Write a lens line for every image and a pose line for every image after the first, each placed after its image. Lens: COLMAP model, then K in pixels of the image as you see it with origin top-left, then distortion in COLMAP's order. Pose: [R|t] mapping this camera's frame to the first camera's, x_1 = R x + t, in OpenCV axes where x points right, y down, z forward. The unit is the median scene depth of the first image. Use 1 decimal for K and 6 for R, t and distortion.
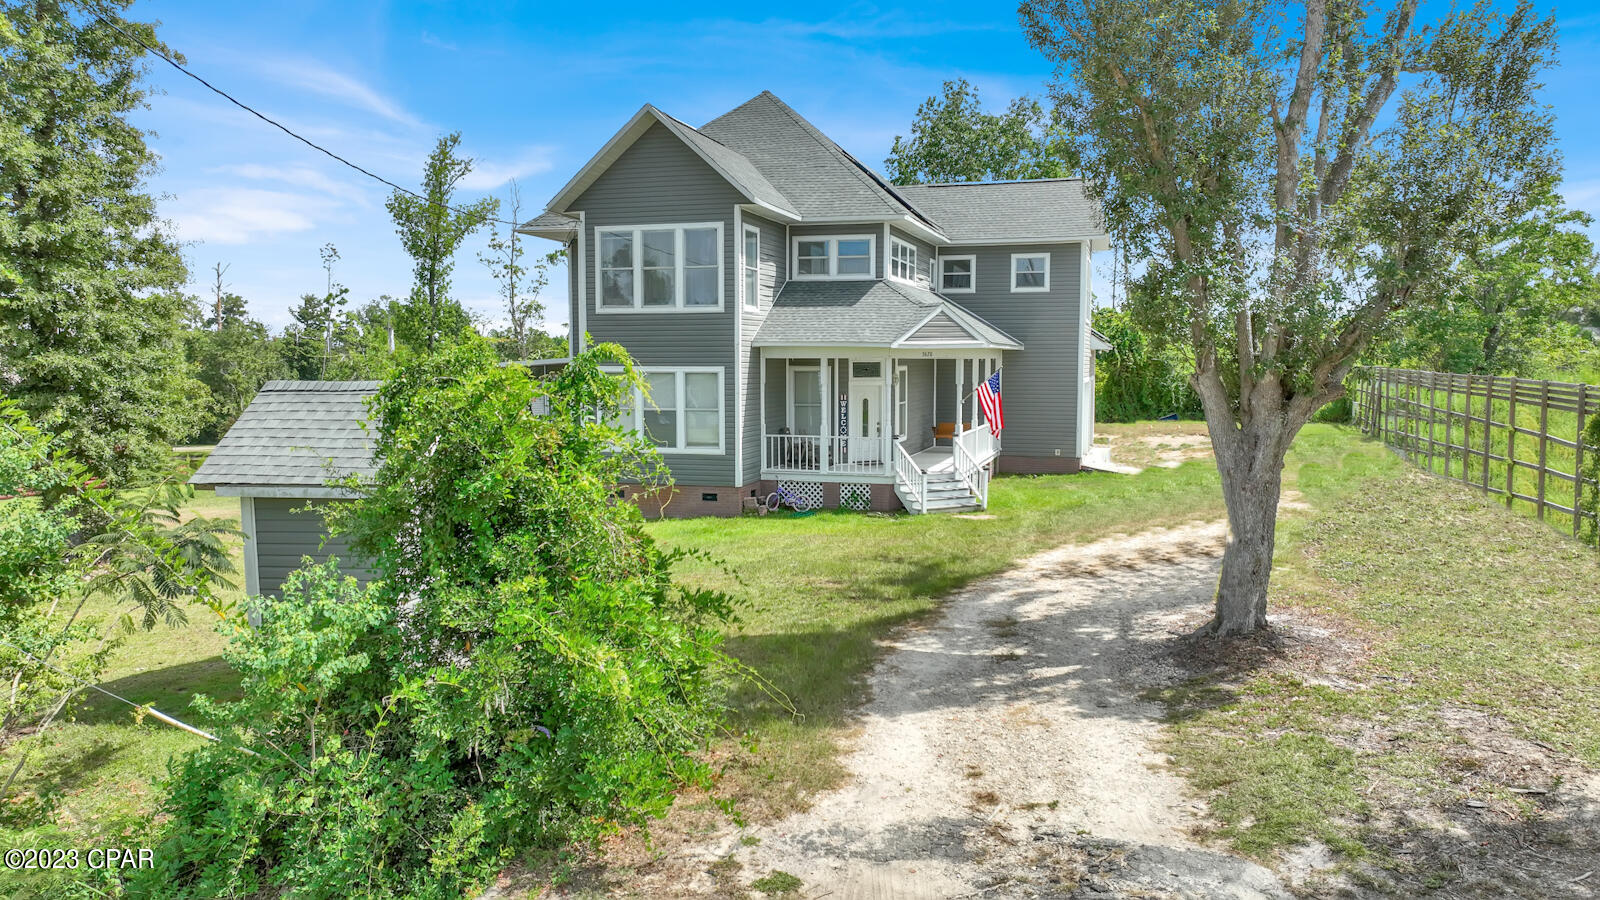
lens RADIAL K [[1119.3, 0, 800.0], [0, 1119.3, 450.0], [0, 0, 1]] dist [0.004828, 0.011593]
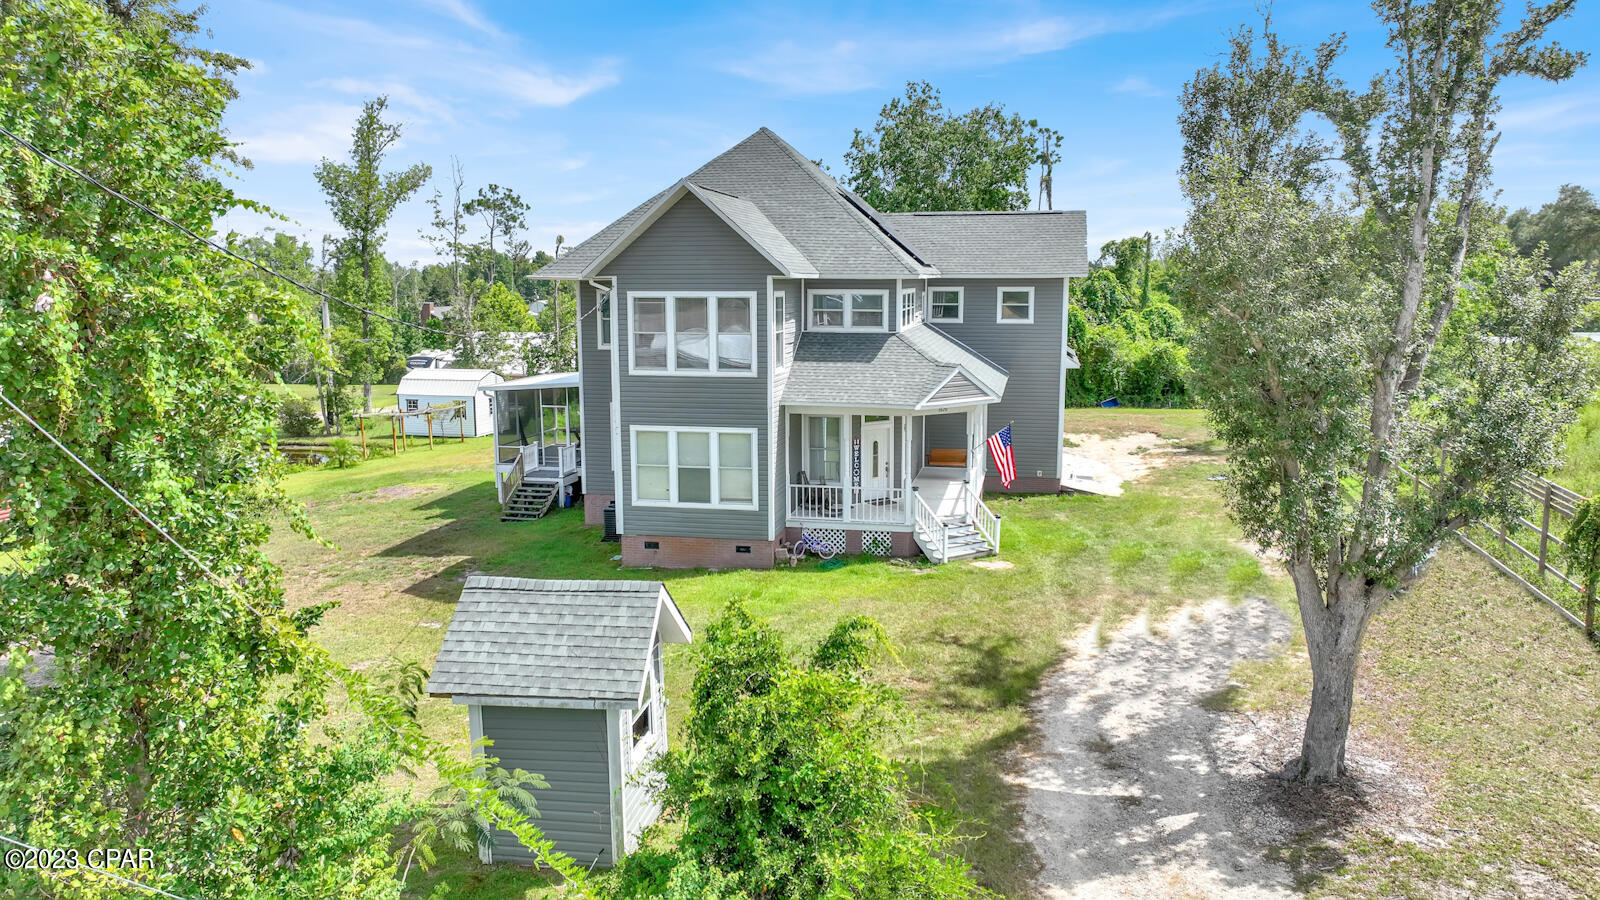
lens RADIAL K [[1119.3, 0, 800.0], [0, 1119.3, 450.0], [0, 0, 1]] dist [0.004828, 0.011593]
pose [[0.995664, -0.016349, 0.091579, -0.121443], [0.009871, 0.997445, 0.070749, -0.125027], [-0.092502, -0.069538, 0.993281, -0.050749]]
